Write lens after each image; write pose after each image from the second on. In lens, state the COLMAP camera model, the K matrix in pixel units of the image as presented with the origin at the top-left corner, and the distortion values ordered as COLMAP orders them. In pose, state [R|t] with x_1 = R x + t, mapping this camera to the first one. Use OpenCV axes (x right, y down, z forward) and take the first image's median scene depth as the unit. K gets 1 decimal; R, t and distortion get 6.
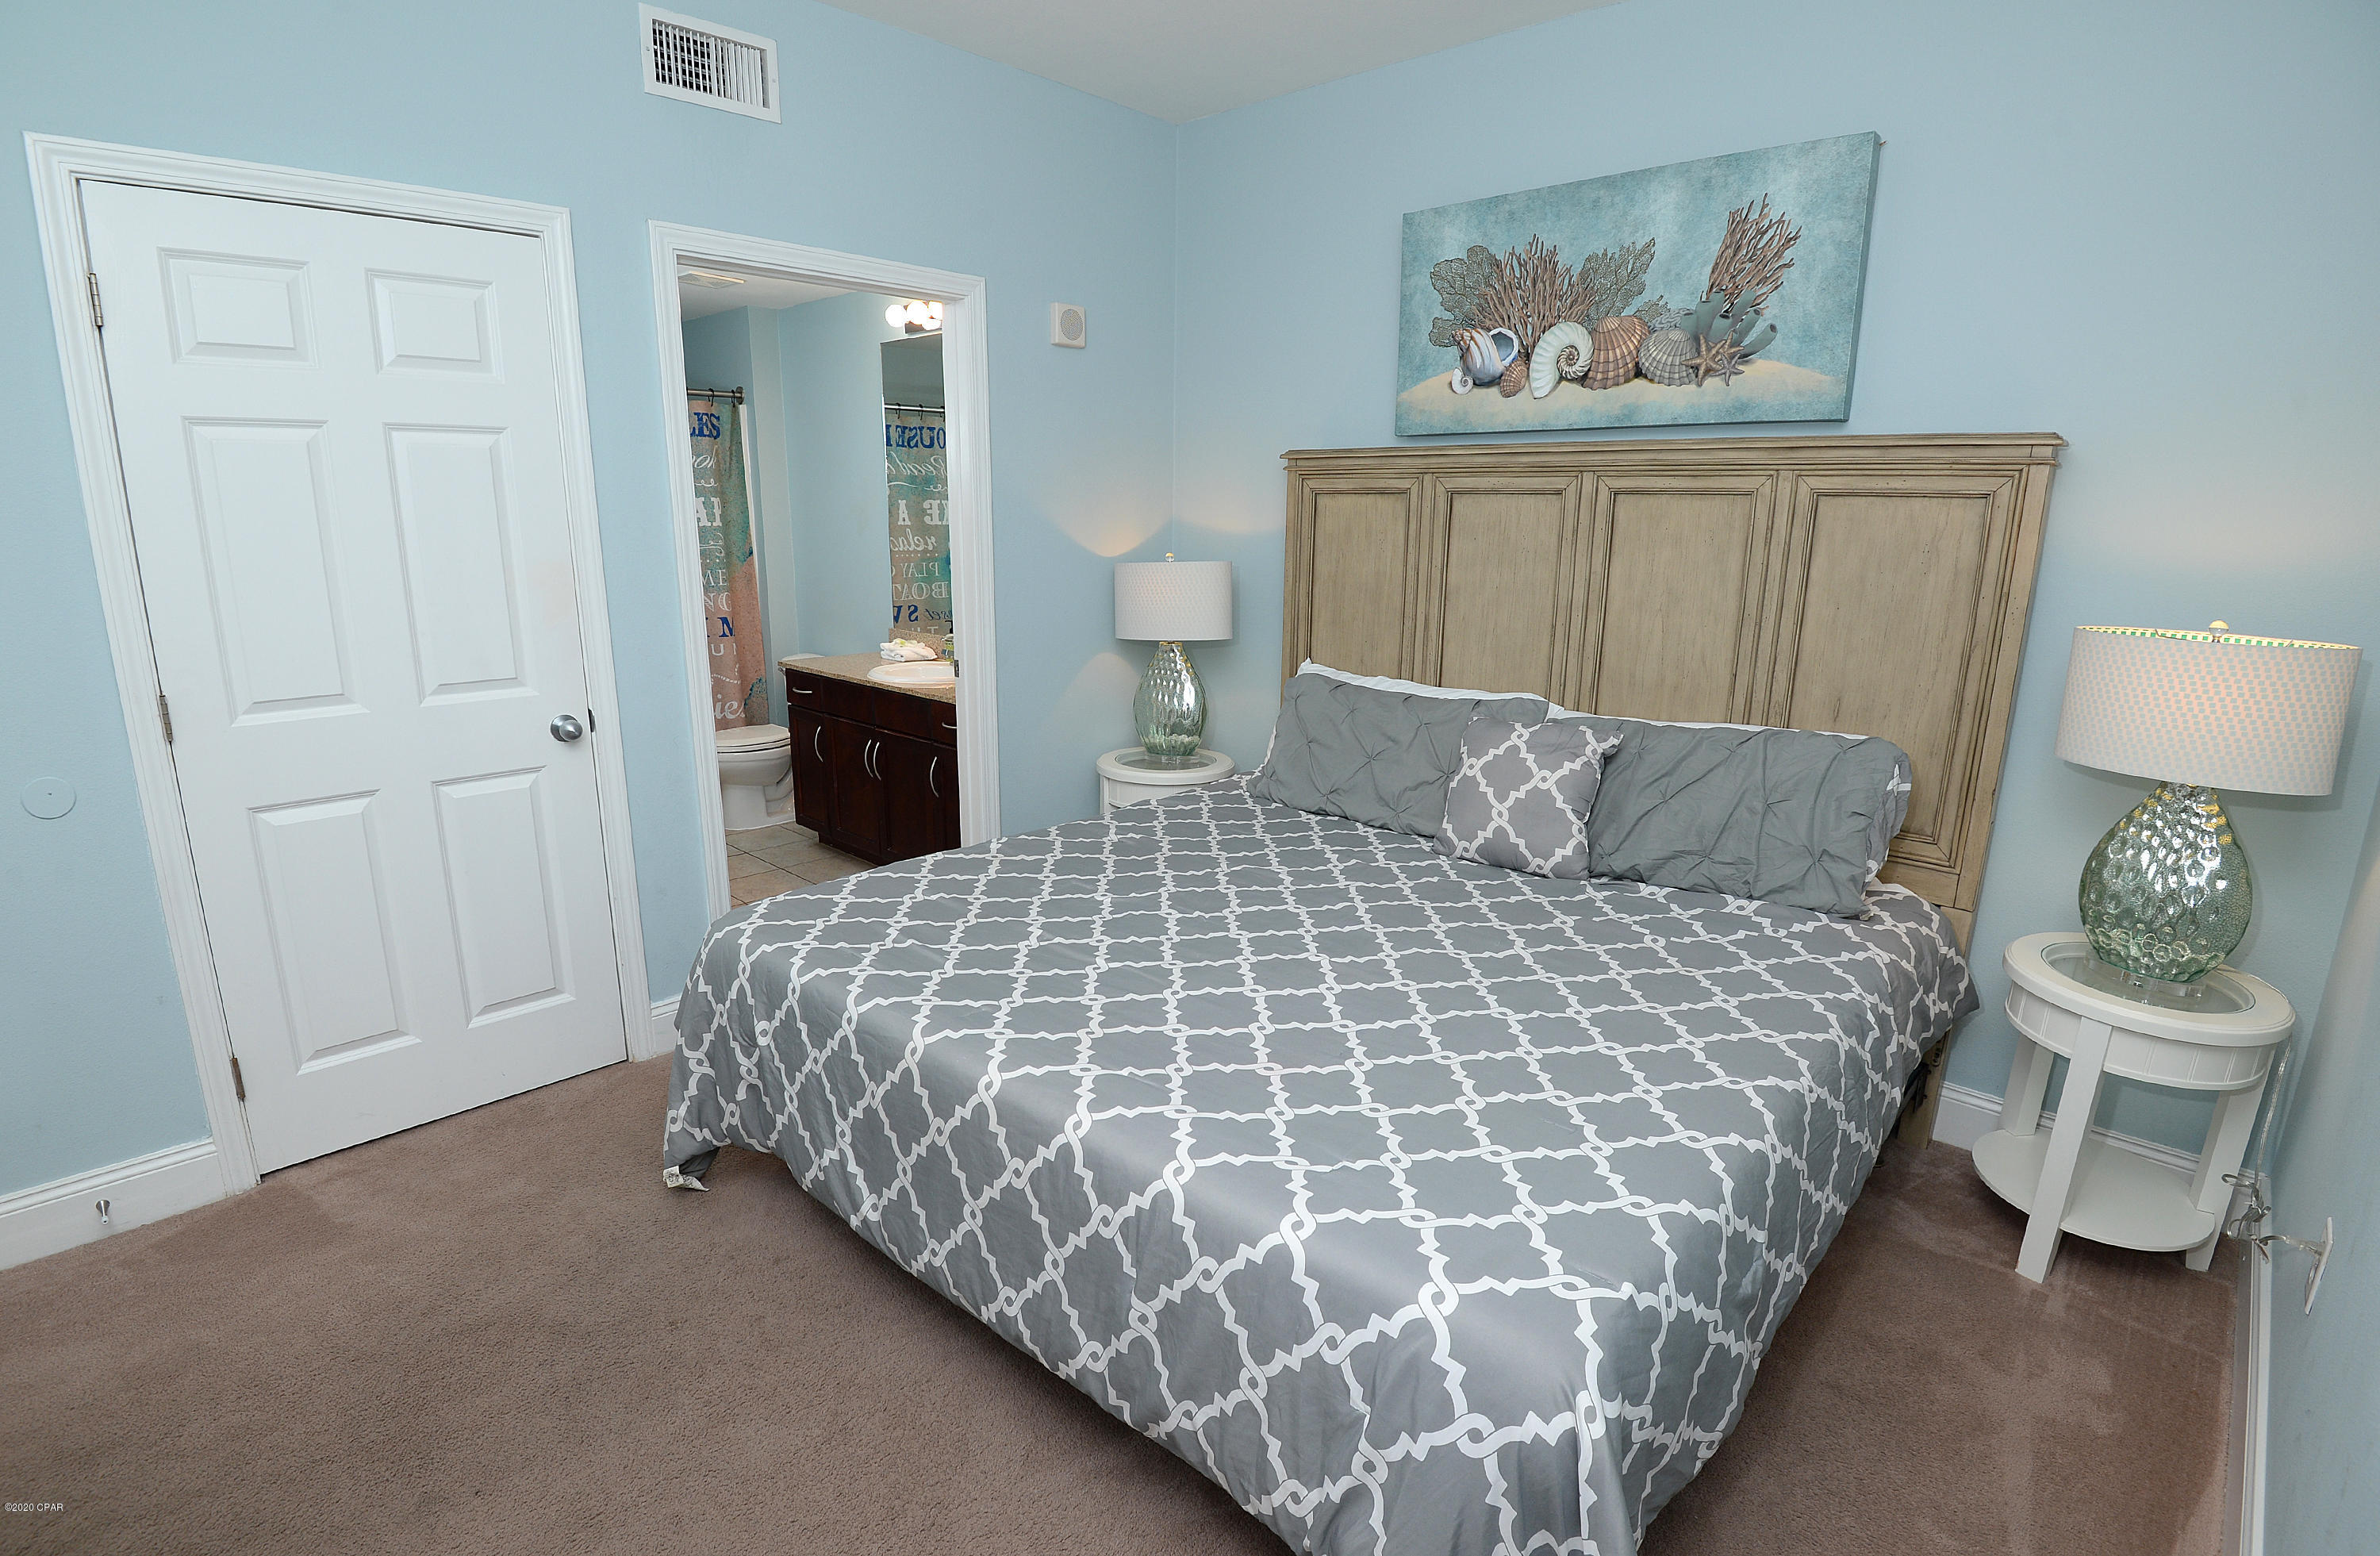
lens RADIAL K [[1118.3, 0, 1201.3], [0, 1118.3, 807.7], [0, 0, 1]] dist [-0.050660, 0.000850]
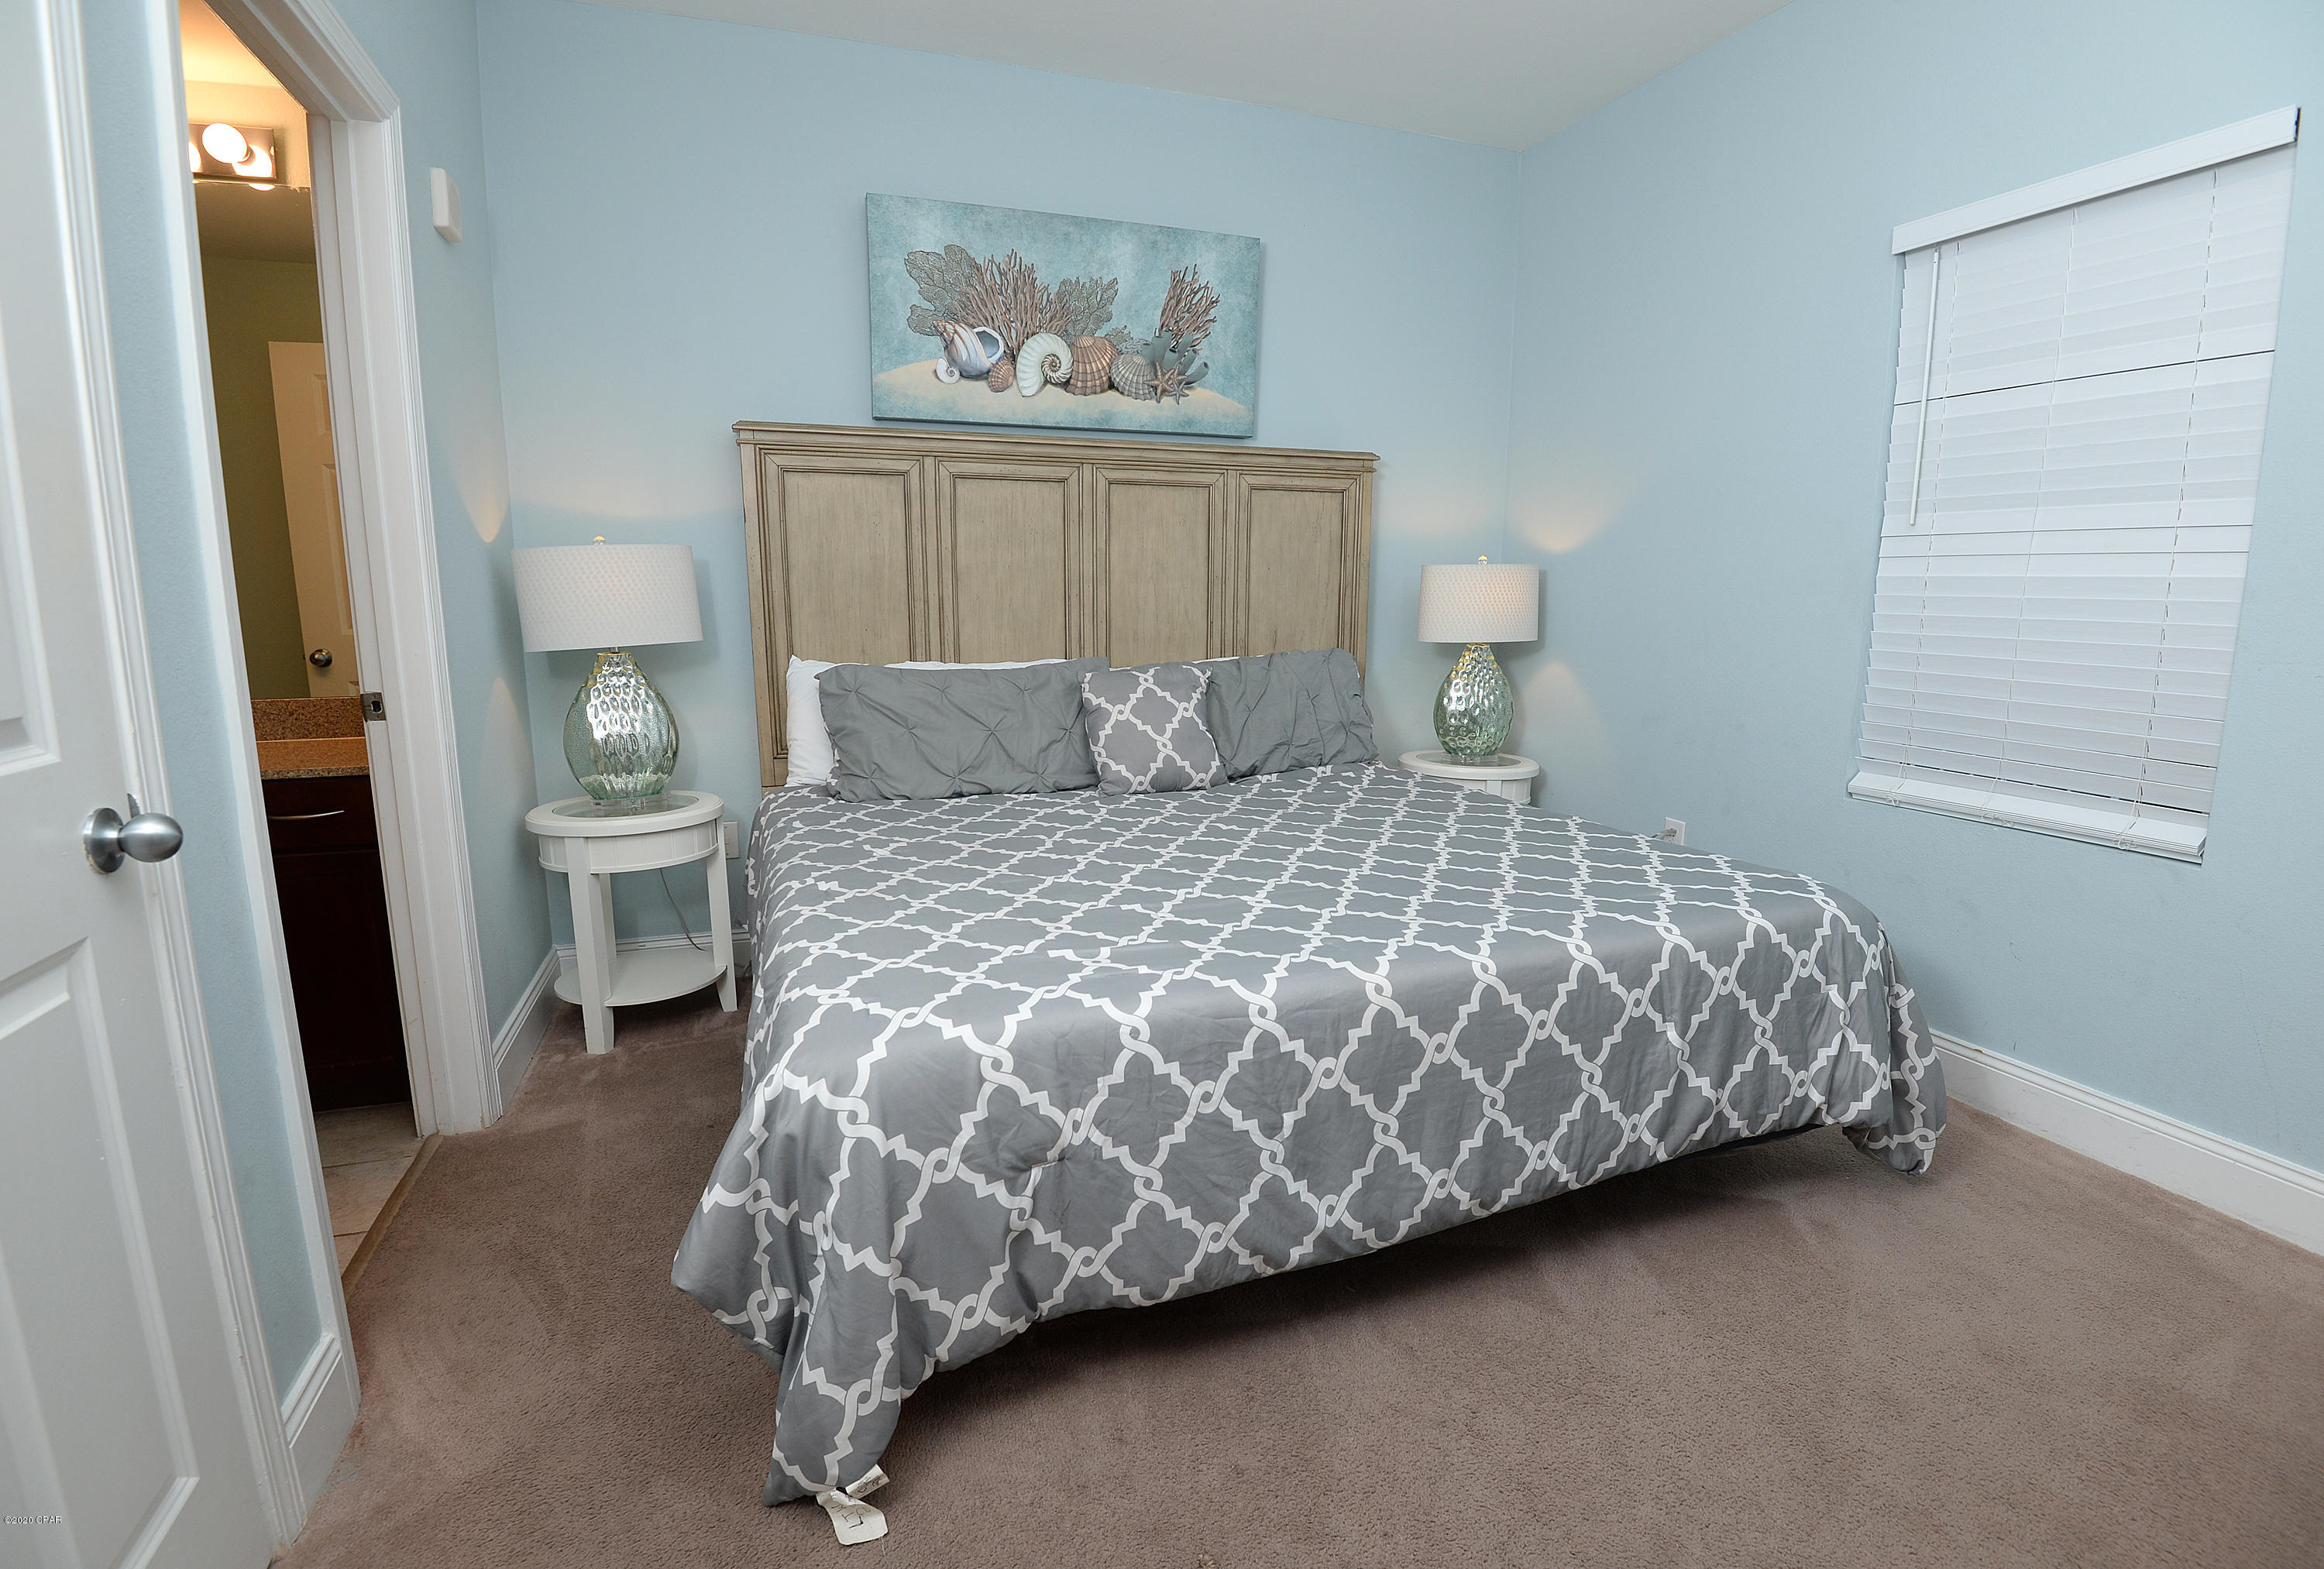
lens RADIAL K [[1135.2, 0, 1162.0], [0, 1135.2, 784.5], [0, 0, 1]] dist [0.011662, -0.038335]
pose [[0.449260, -0.160552, 0.878856, -0.744056], [0.227959, 0.971758, 0.060993, -0.025944], [-0.863829, 0.172941, 0.473172, 0.416686]]
